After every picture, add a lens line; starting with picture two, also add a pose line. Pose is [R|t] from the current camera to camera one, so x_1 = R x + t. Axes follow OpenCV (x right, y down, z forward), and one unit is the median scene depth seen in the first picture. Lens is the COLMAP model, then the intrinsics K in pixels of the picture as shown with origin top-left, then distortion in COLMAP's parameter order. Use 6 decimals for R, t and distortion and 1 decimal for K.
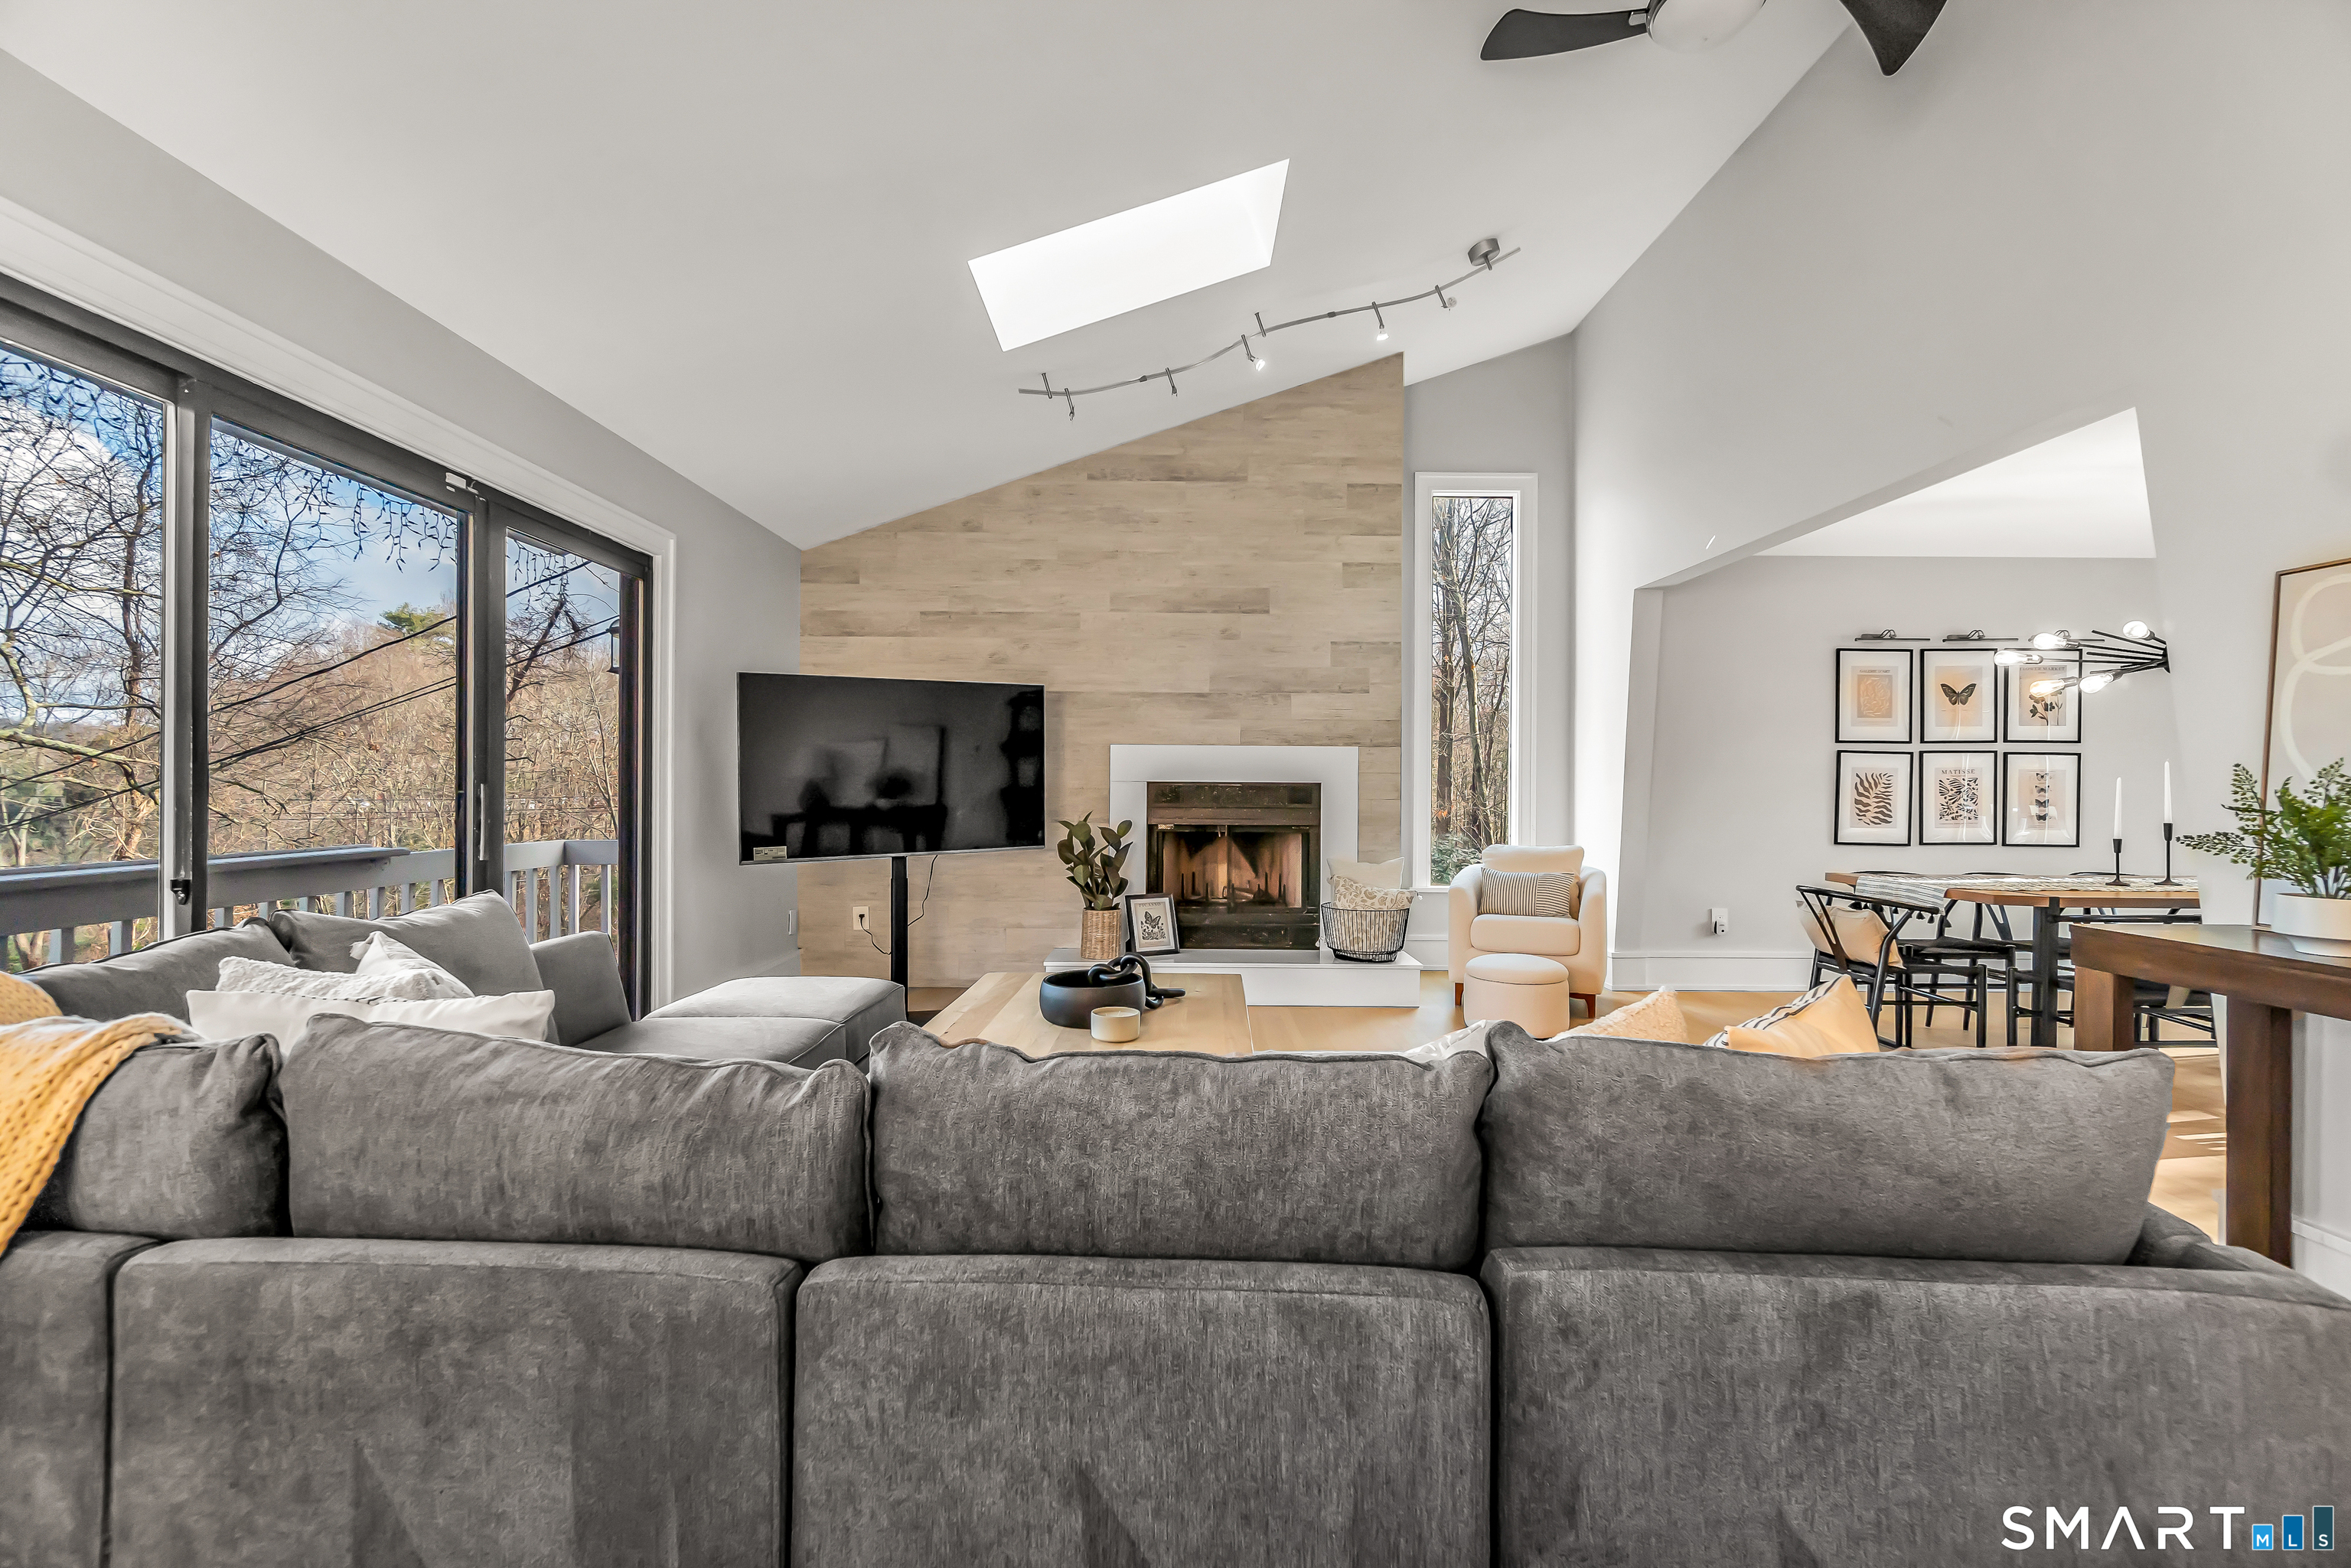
lens RADIAL K [[1014.2, 0, 1175.0], [0, 1014.2, 786.1], [0, 0, 1]] dist [-0.009809, 0.001675]
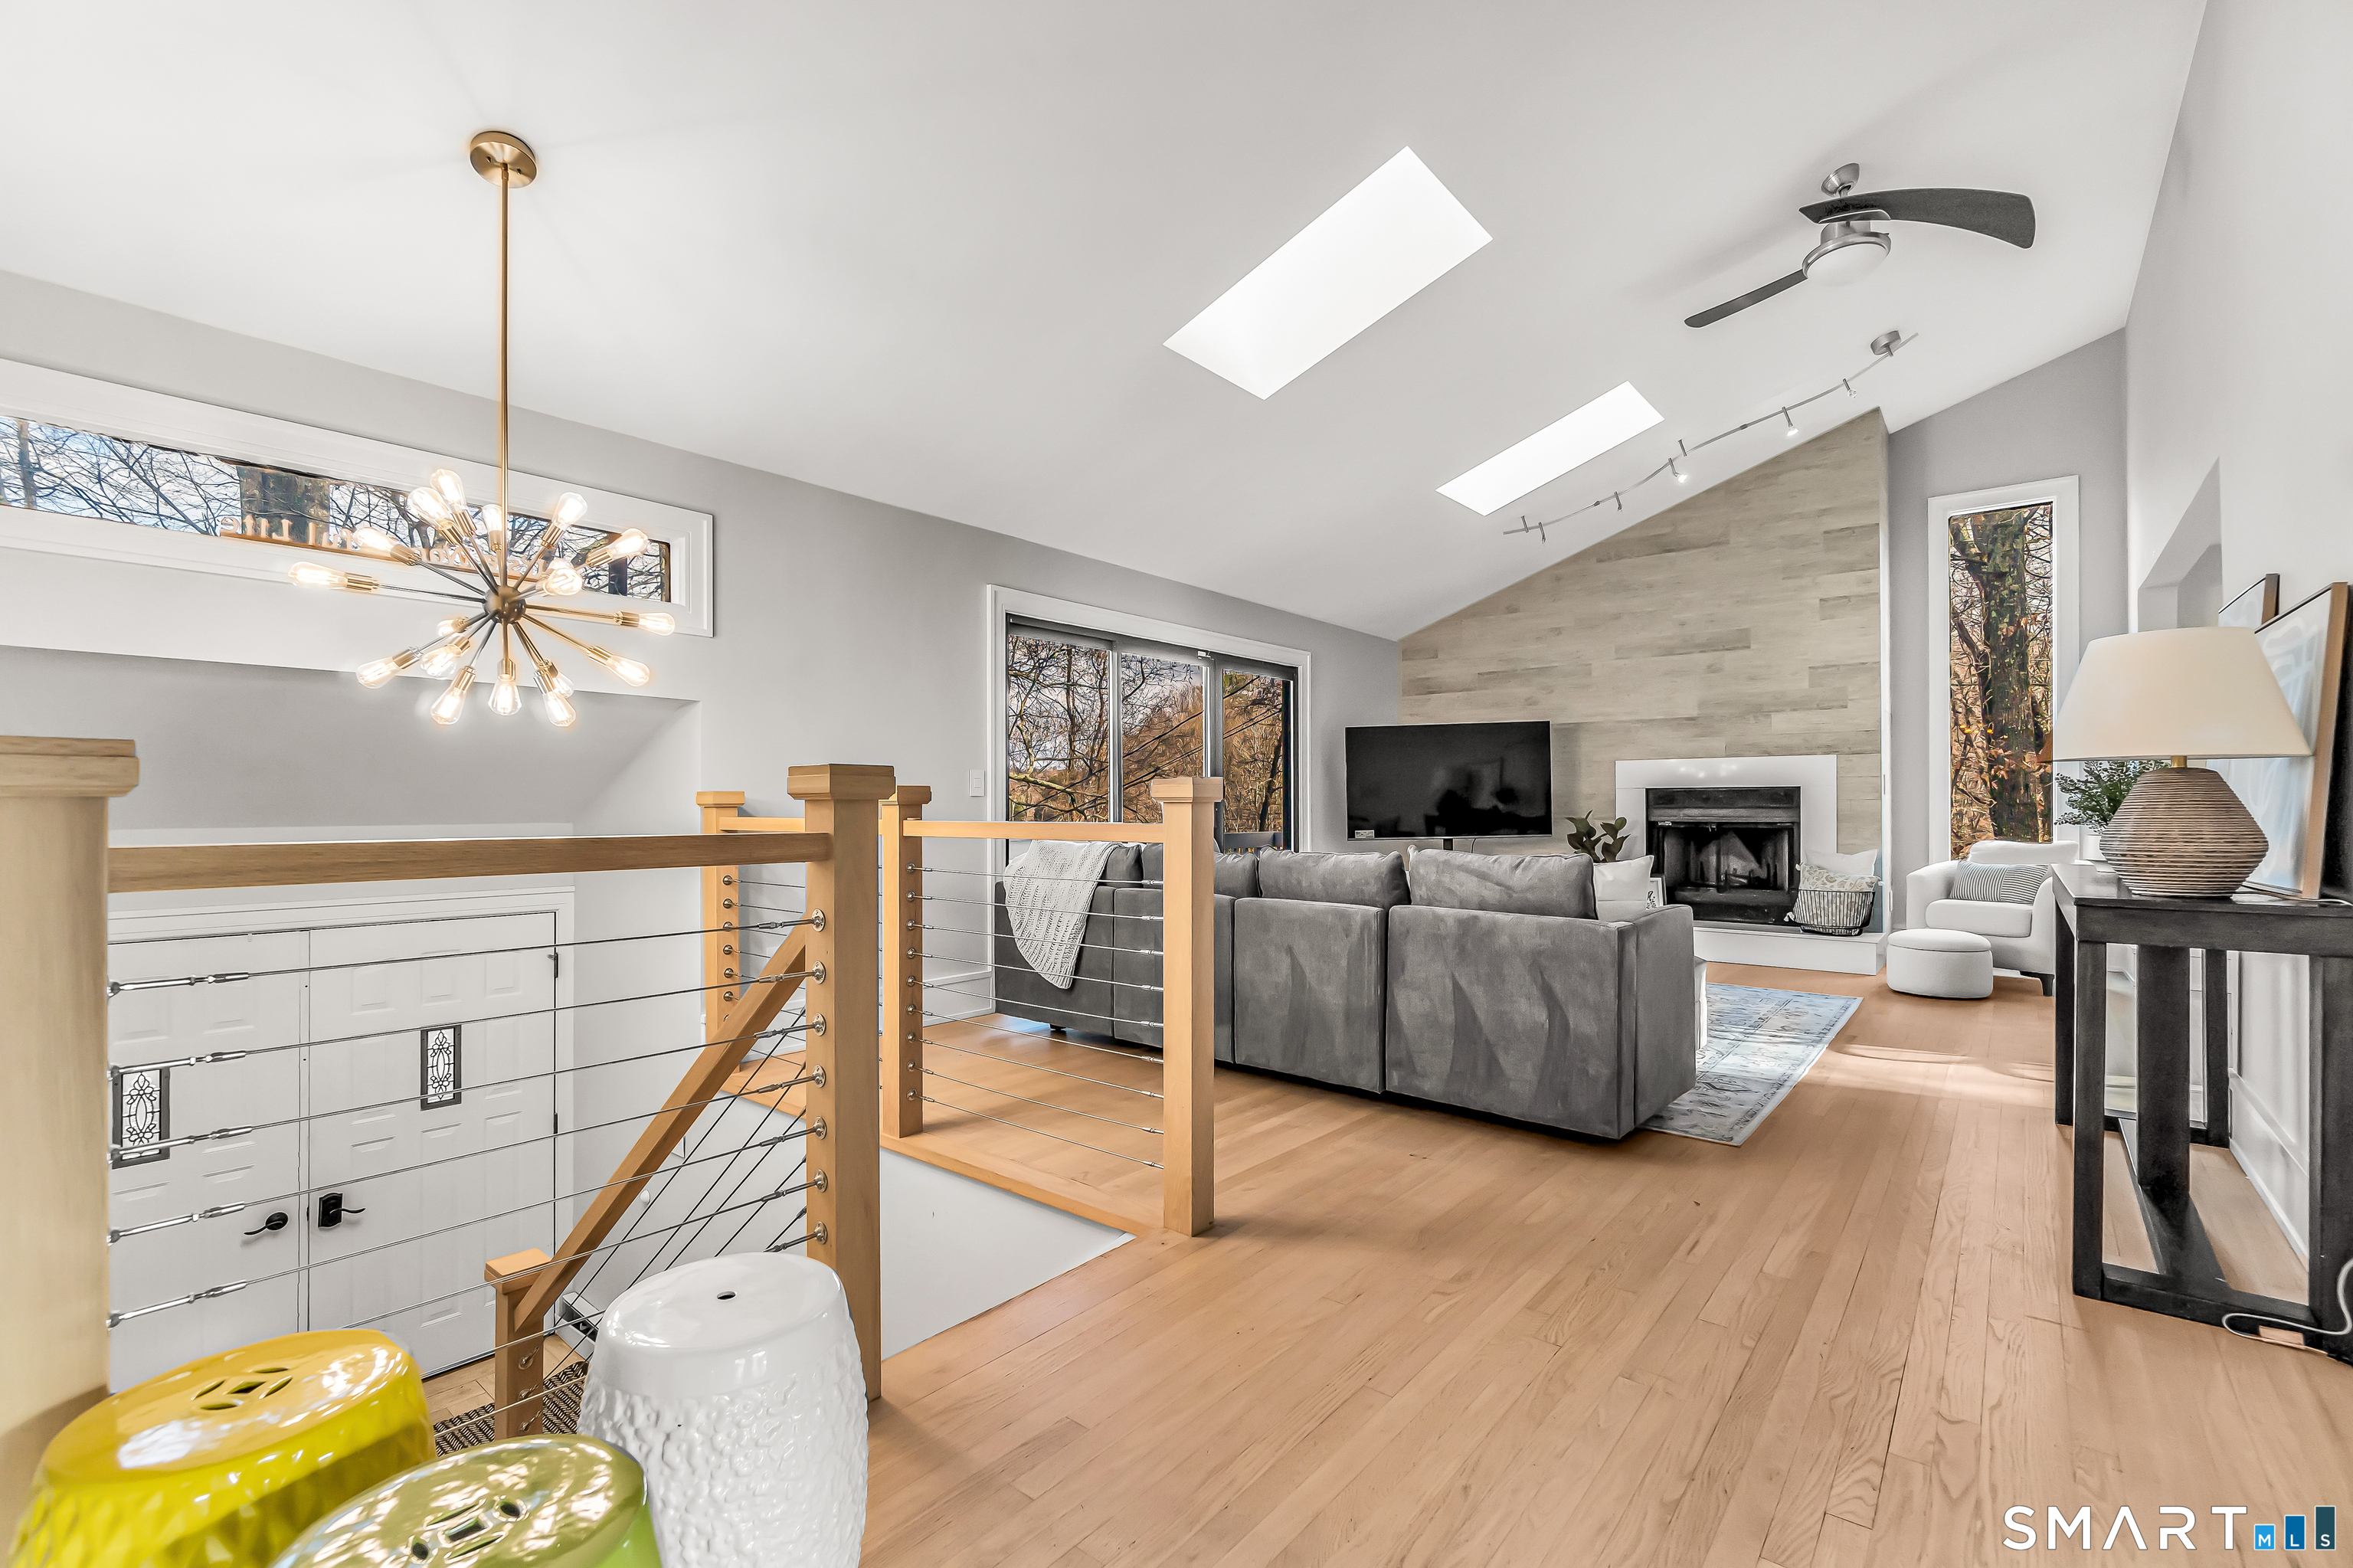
lens RADIAL K [[1015.1, 0, 1178.1], [0, 1015.1, 805.9], [0, 0, 1]] dist [-0.009809, 0.001675]
pose [[0.768611, -0.009098, -0.639651, 0.341523], [0.007627, 0.999958, -0.005058, 0.020275], [0.639671, -0.000991, 0.768648, -0.379907]]
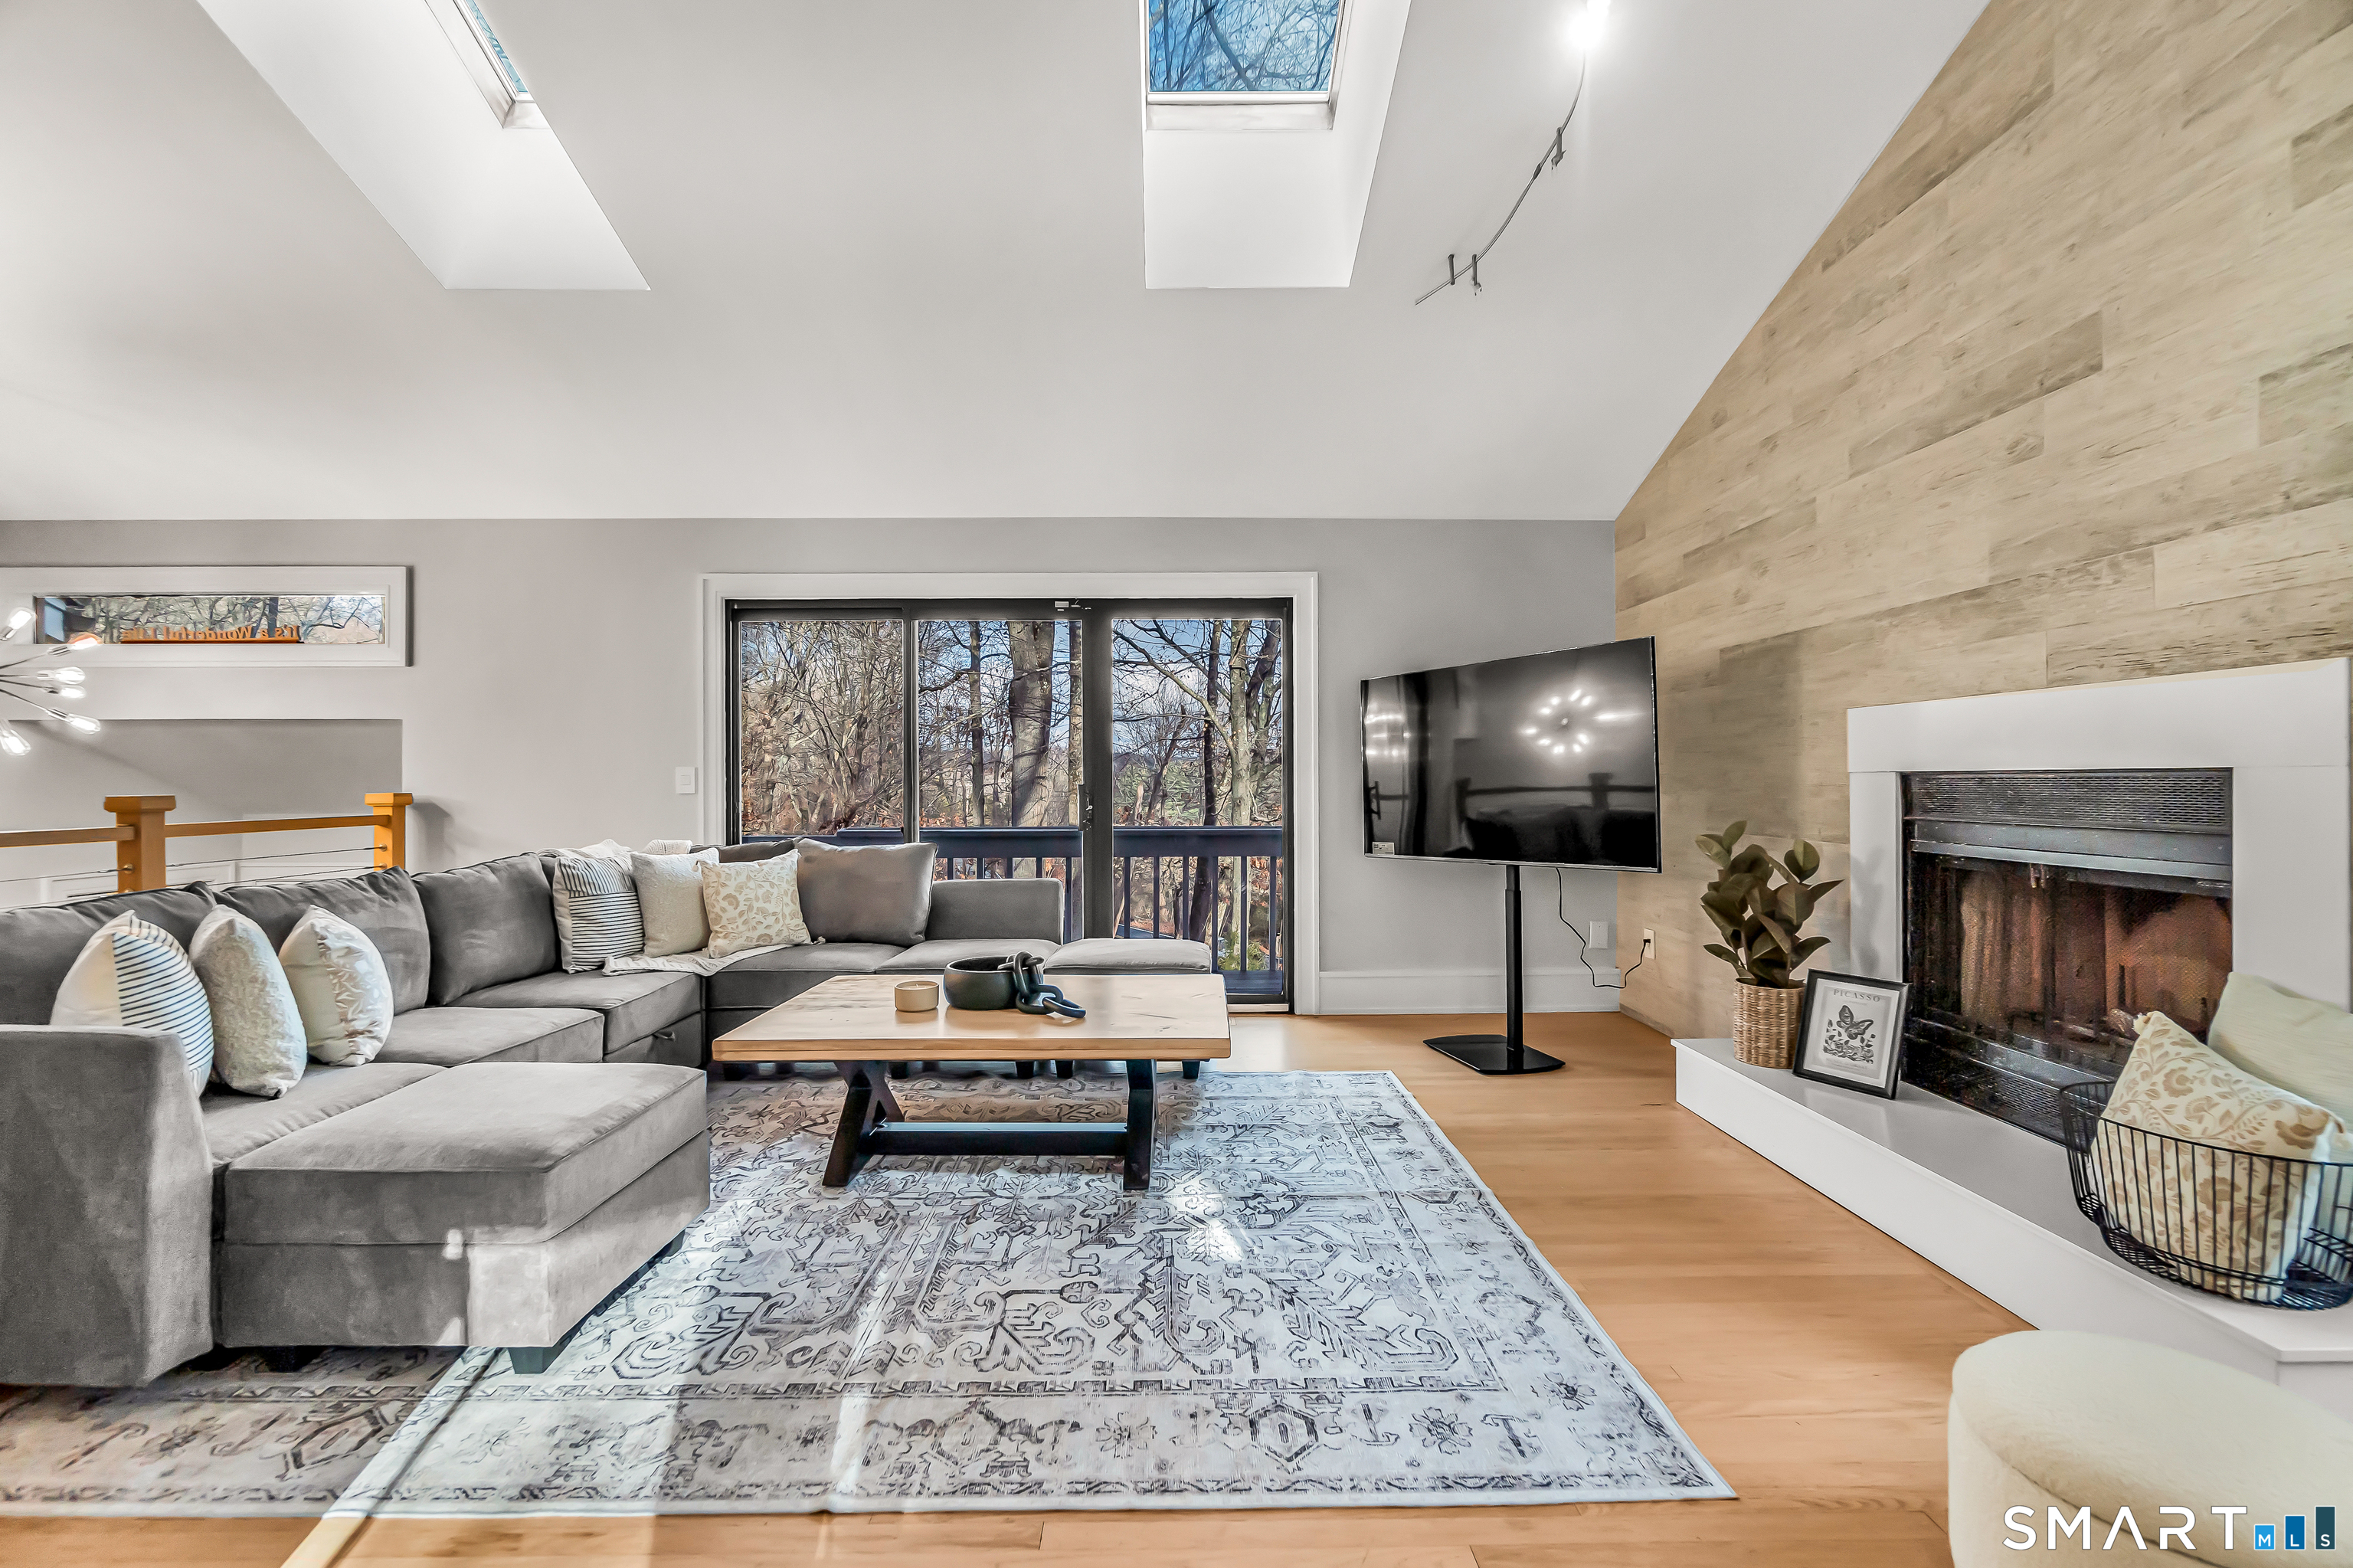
lens RADIAL K [[1015.1, 0, 1177.7], [0, 1015.1, 783.9], [0, 0, 1]] dist [-0.009809, 0.001675]
pose [[0.011752, -0.005438, -0.999916, 0.507809], [0.004468, 0.999976, -0.005385, 0.003202], [0.999921, -0.004405, 0.011776, 0.608302]]
